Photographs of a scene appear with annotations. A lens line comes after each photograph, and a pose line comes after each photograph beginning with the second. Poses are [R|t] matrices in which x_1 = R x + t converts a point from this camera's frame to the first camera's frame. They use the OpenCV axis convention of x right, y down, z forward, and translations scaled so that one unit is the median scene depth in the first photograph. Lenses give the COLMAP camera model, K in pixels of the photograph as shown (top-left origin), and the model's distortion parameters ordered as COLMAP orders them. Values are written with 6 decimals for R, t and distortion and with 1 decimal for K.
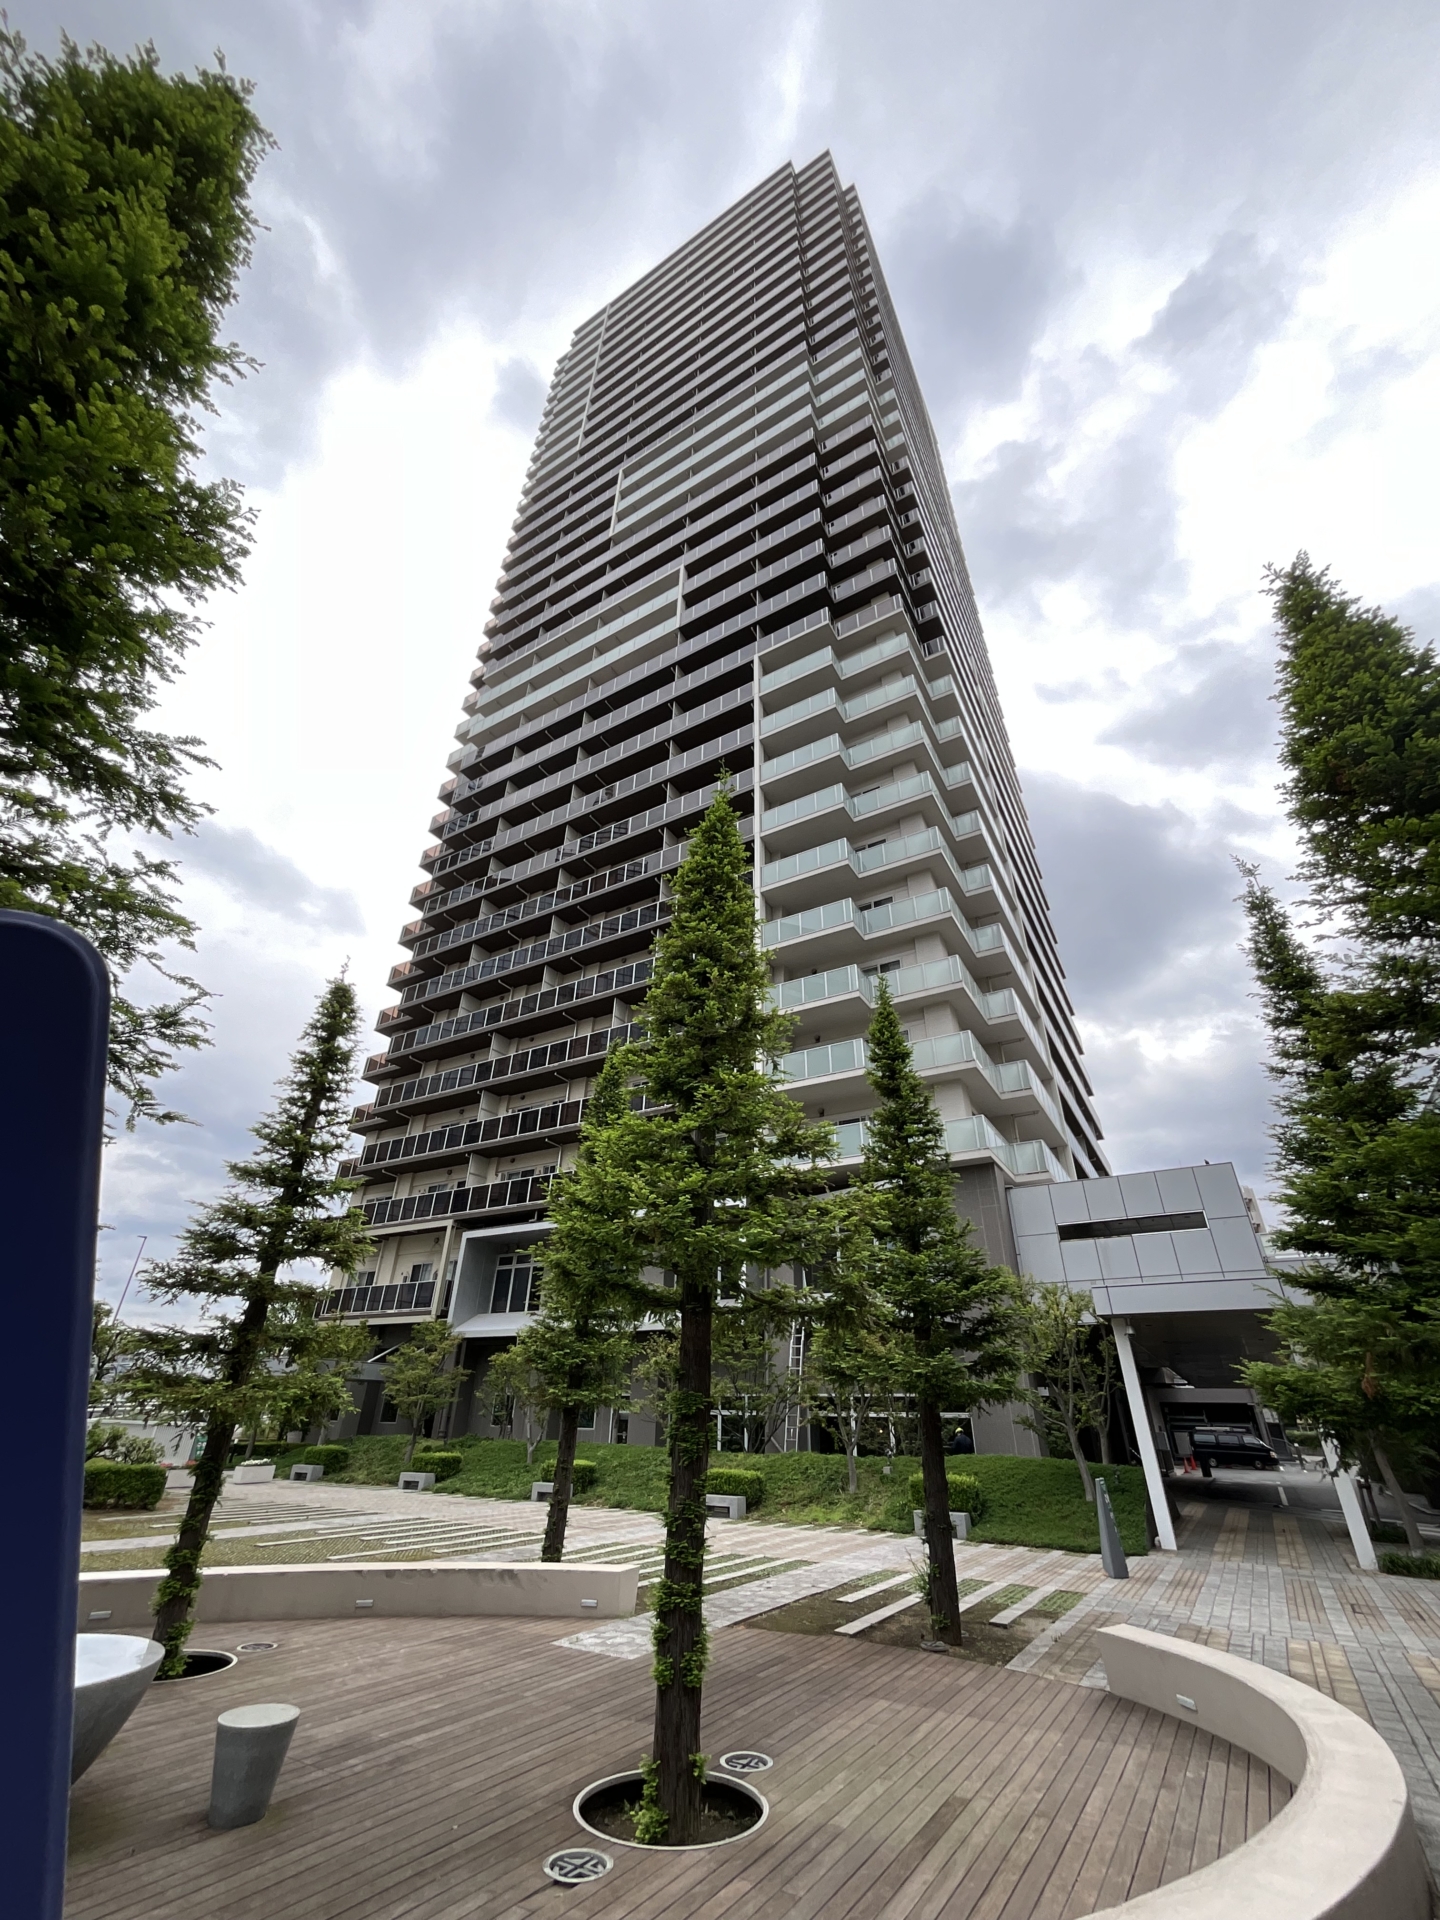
lens RADIAL K [[779.0, 0, 719.8], [0, 779.0, 965.8], [0, 0, 1]] dist [0.001652, 0.000844]
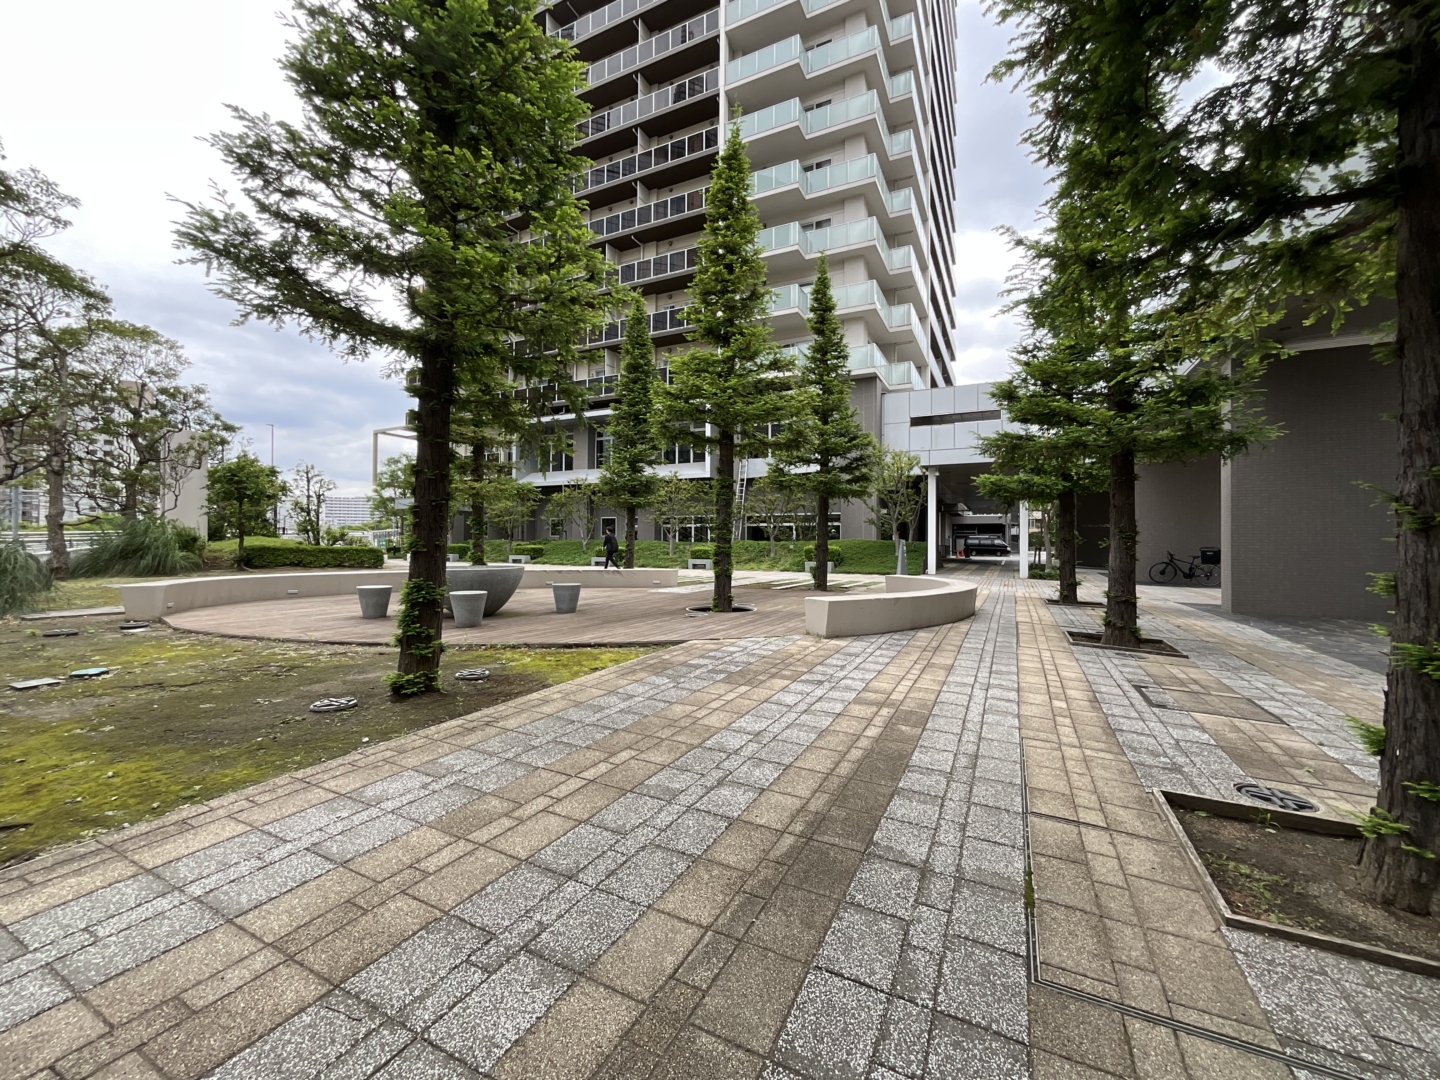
lens RADIAL K [[584.2, 0, 723.6], [0, 584.2, 538.8], [0, 0, 1]] dist [0.001652, 0.000844]
pose [[0.996836, -0.012121, 0.078557, -0.039584], [-0.028555, 0.867719, 0.496235, -0.029660], [-0.074180, -0.496908, 0.864627, -0.120992]]
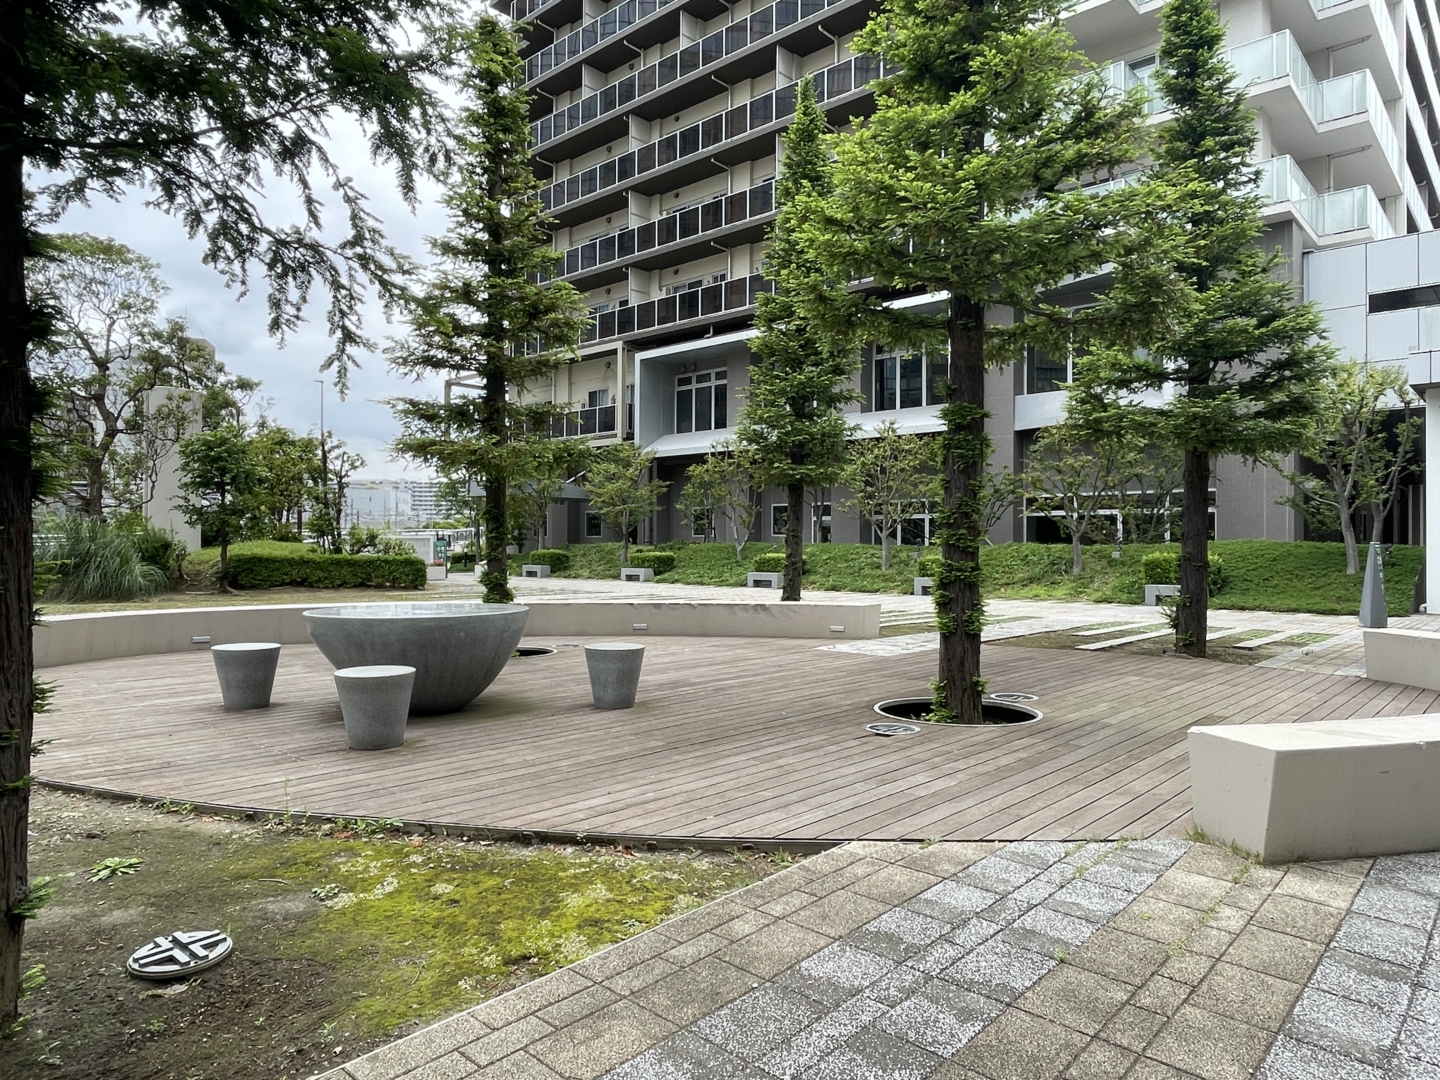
lens RADIAL K [[925.8, 0, 721.1], [0, 925.8, 537.5], [0, 0, 1]] dist [0.008745, -0.012553]
pose [[0.979473, -0.017715, -0.200793, -0.023485], [0.114785, 0.867868, 0.483353, 0.022445], [0.165700, -0.496479, 0.852087, -0.024627]]
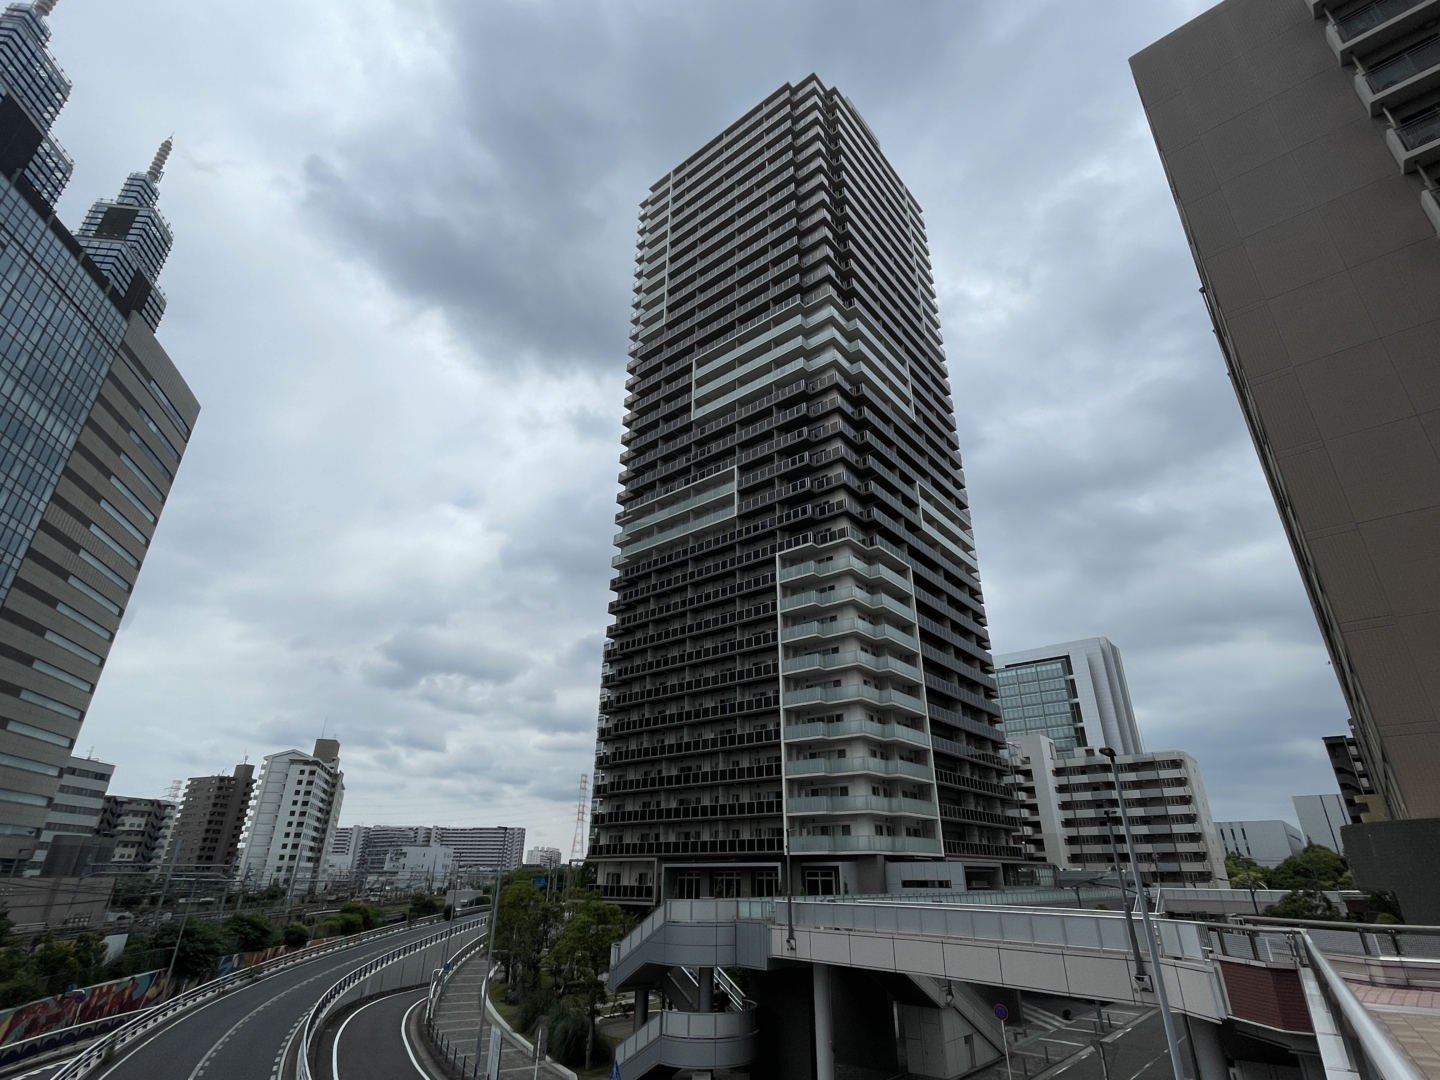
lens RADIAL K [[724.5, 0, 722.4], [0, 724.5, 540.1], [0, 0, 1]] dist [-0.002592, 0.001317]
pose [[0.987290, -0.083675, -0.135115, 0.287776], [0.095728, 0.991745, 0.085309, -1.077369], [0.126862, -0.097159, 0.987151, -1.359187]]
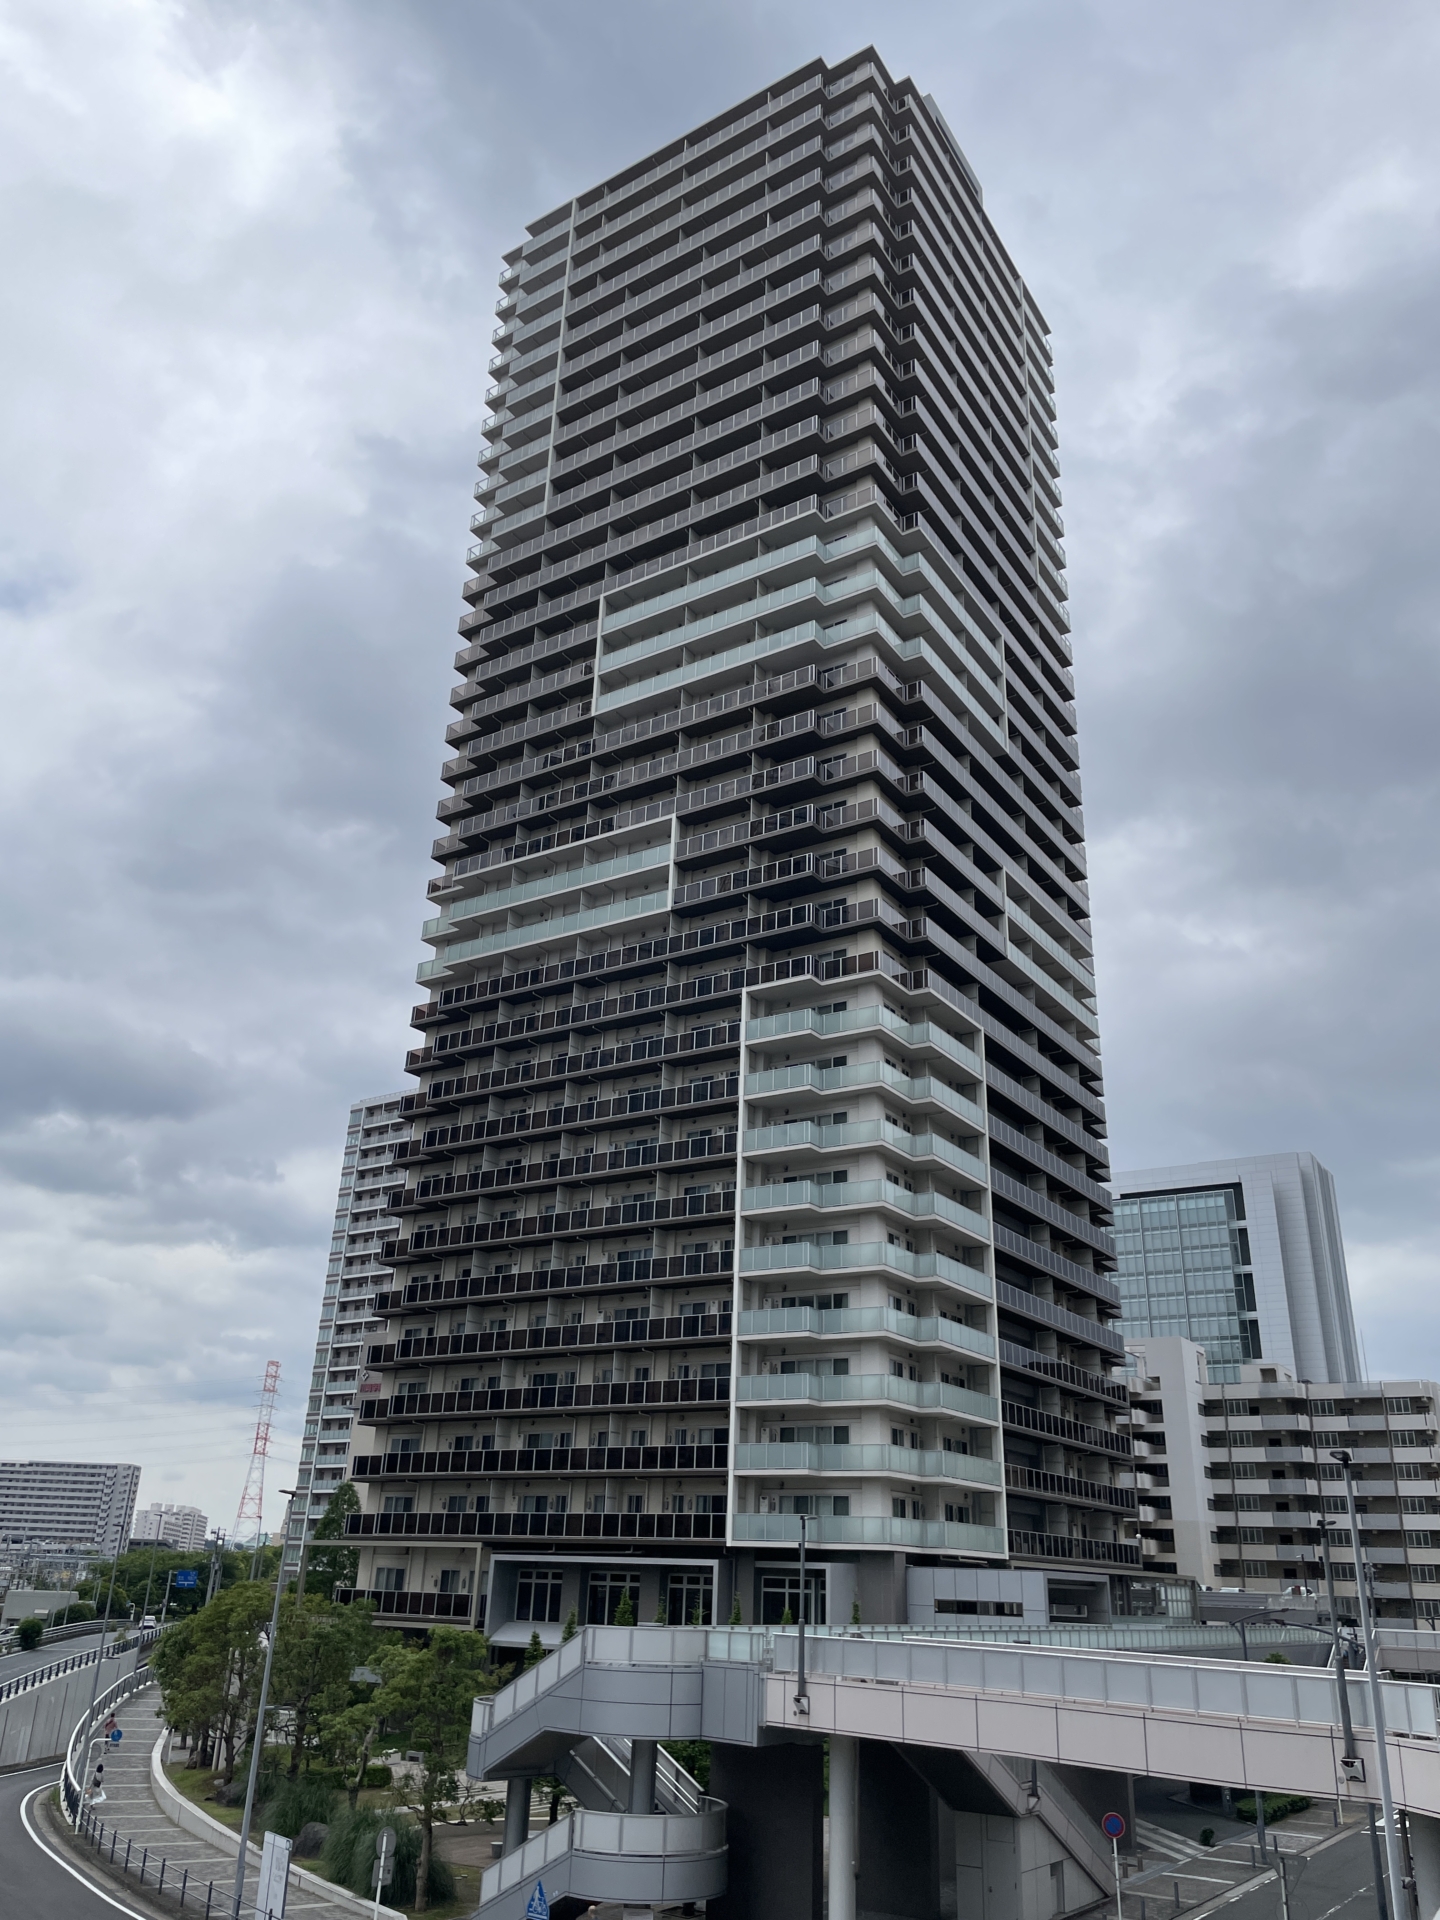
lens RADIAL K [[1462.6, 0, 711.6], [0, 1462.6, 952.2], [0, 0, 1]] dist [0.072780, -0.084031]
pose [[0.999032, -0.007950, -0.043264, 0.163833], [0.013342, 0.991965, 0.125810, -1.248910], [0.041916, -0.126266, 0.991110, -1.624835]]
